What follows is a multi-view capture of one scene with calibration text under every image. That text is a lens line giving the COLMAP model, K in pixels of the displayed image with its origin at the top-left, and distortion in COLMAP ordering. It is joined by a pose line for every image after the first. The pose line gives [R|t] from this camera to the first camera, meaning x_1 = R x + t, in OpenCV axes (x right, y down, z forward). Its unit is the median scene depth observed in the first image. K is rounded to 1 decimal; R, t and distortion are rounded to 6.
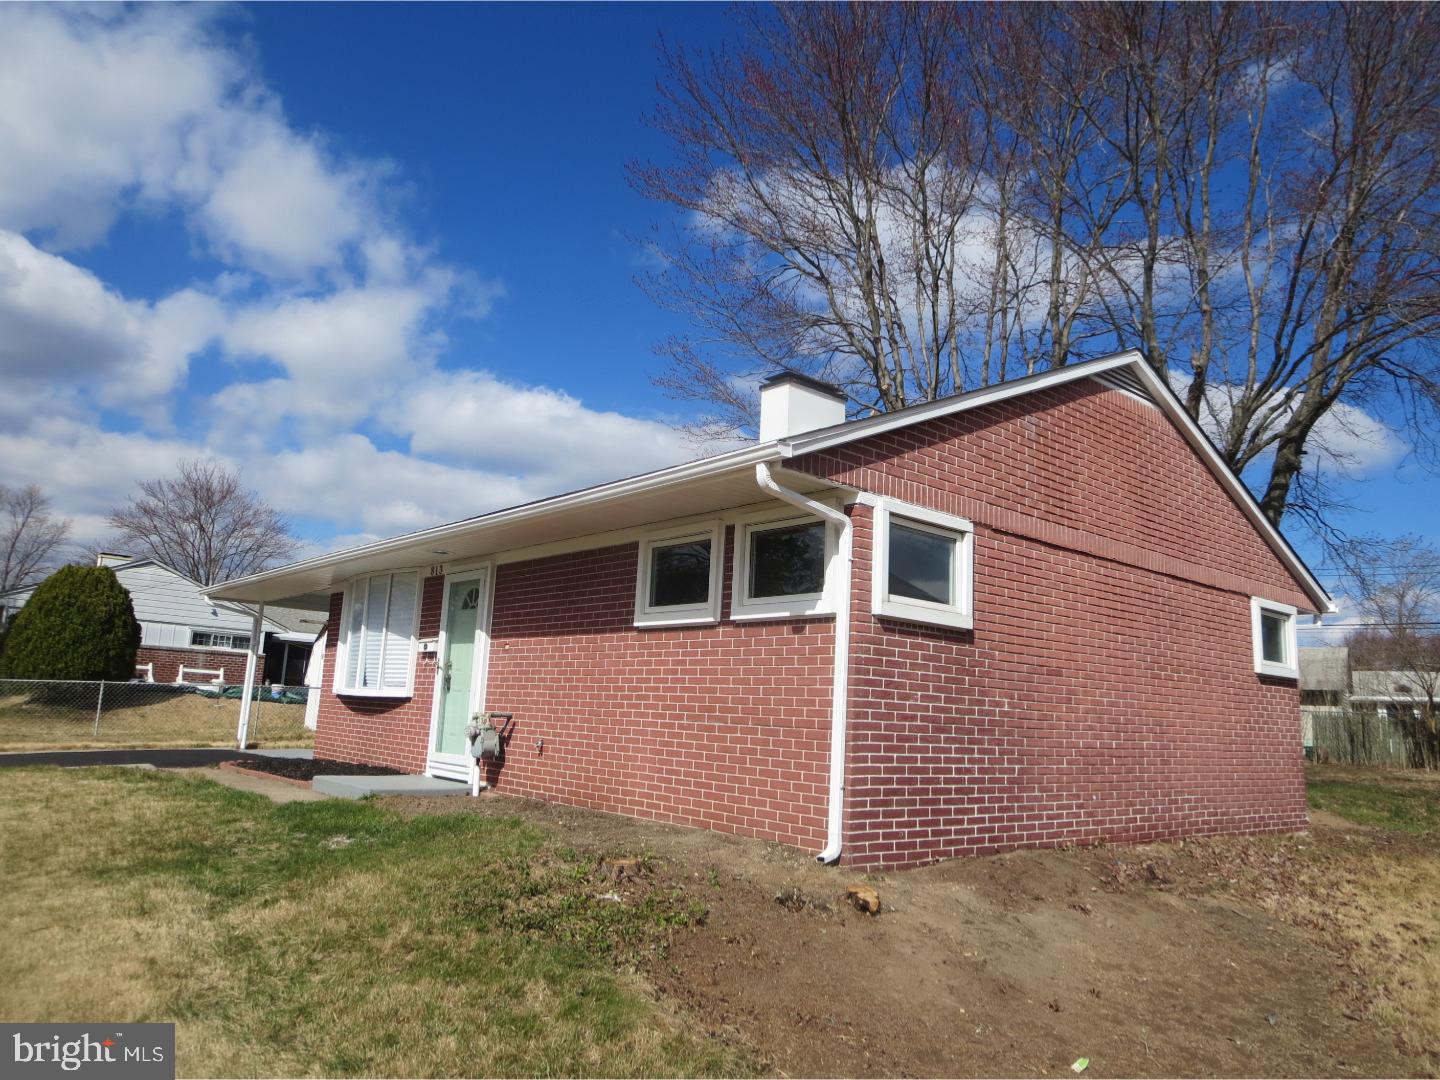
lens RADIAL K [[1016.1, 0, 720.0], [0, 1016.1, 540.0], [0, 0, 1]] dist [-0.023882, -0.003672]
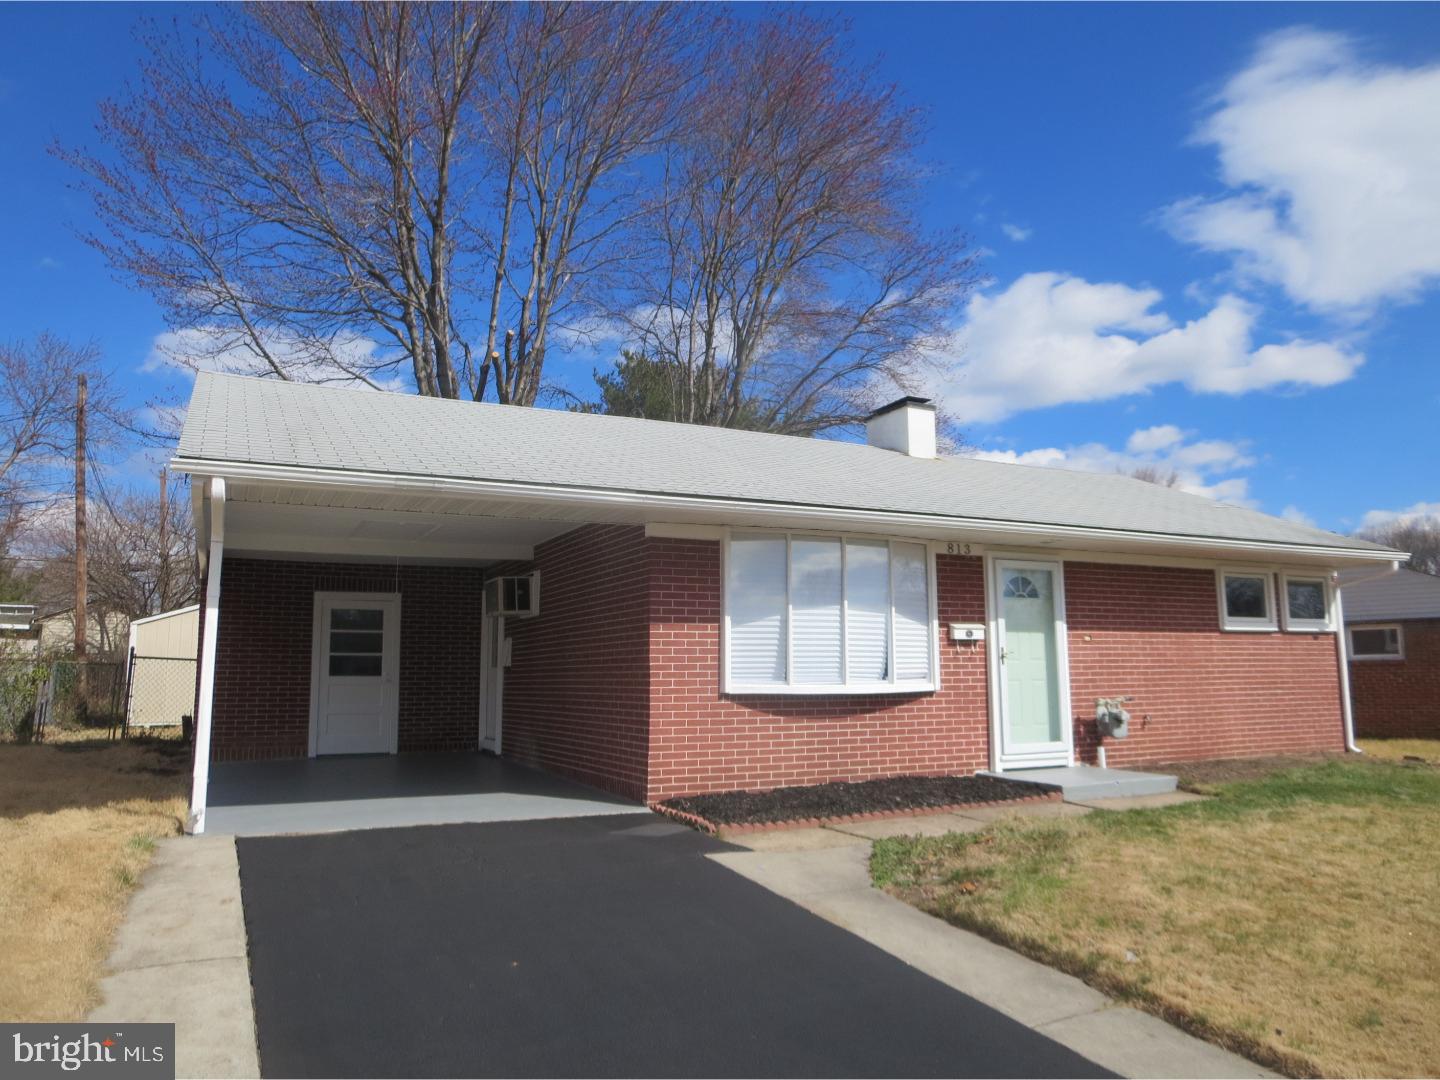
lens RADIAL K [[1016.1, 0, 720.0], [0, 1016.1, 540.0], [0, 0, 1]] dist [-0.023882, -0.003672]
pose [[0.234218, 0.079162, 0.968956, -1.634135], [-0.147837, 0.987988, -0.044982, 0.127422], [-0.960878, -0.132712, 0.243108, 1.331390]]
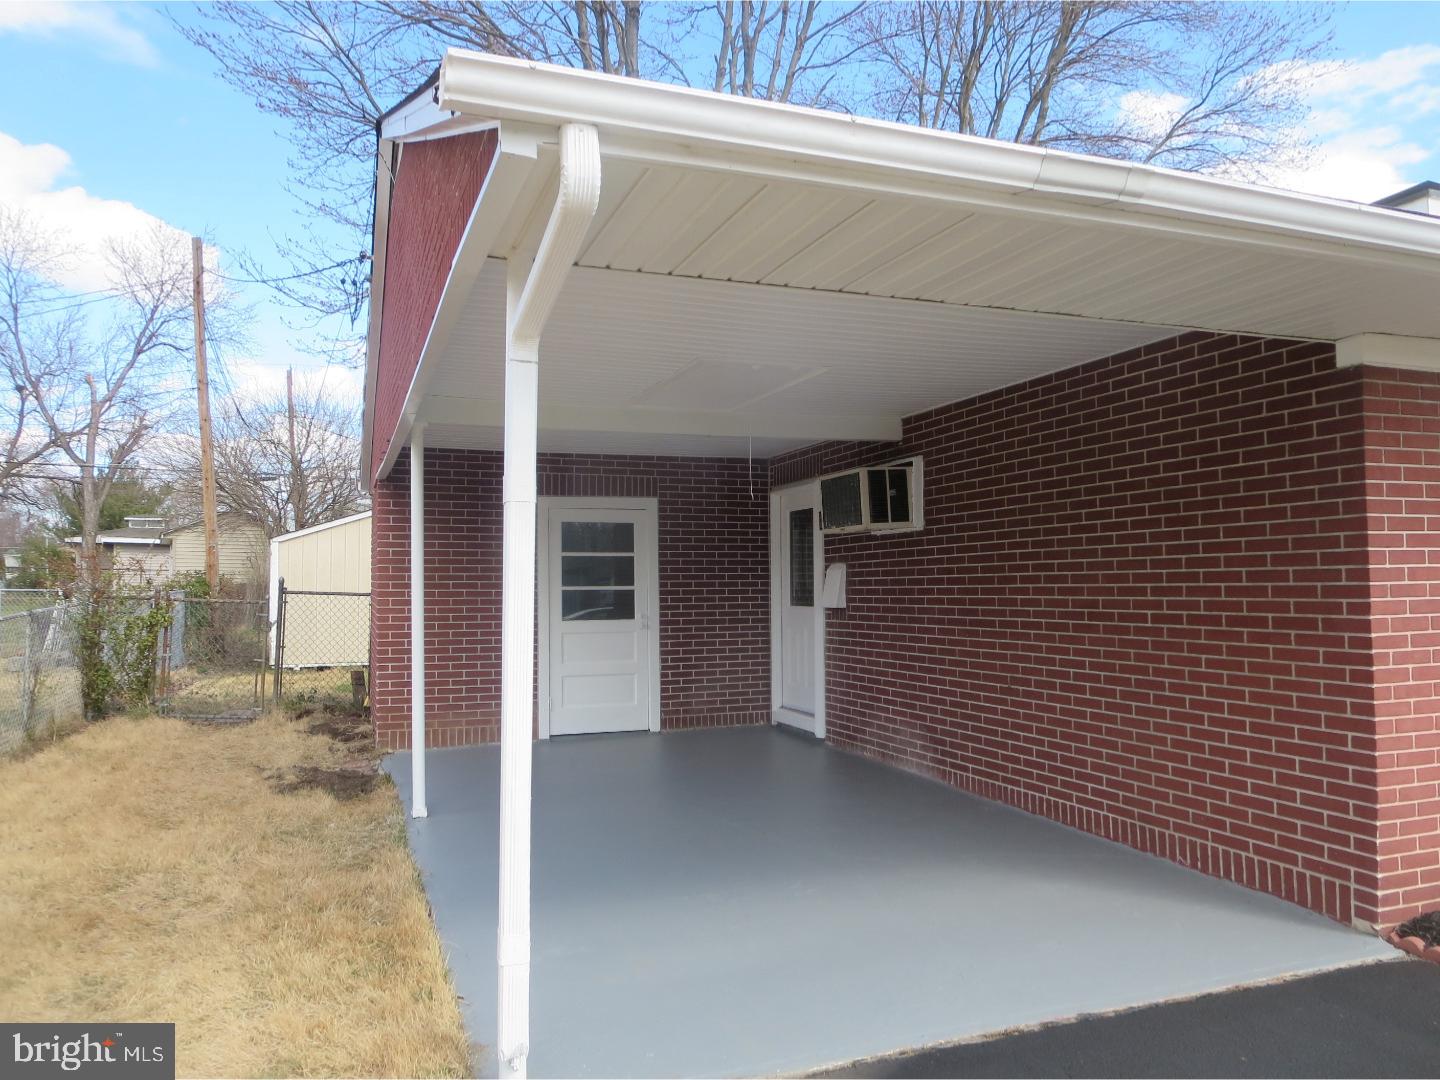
lens RADIAL K [[1011.0, 0, 720.0], [0, 1011.0, 540.0], [0, 0, 1]] dist [-0.043073, 0.009768]
pose [[0.326370, -0.011452, 0.945173, -1.192415], [-0.137250, 0.988755, 0.059373, 0.184965], [-0.935225, -0.149103, 0.321128, 1.779086]]
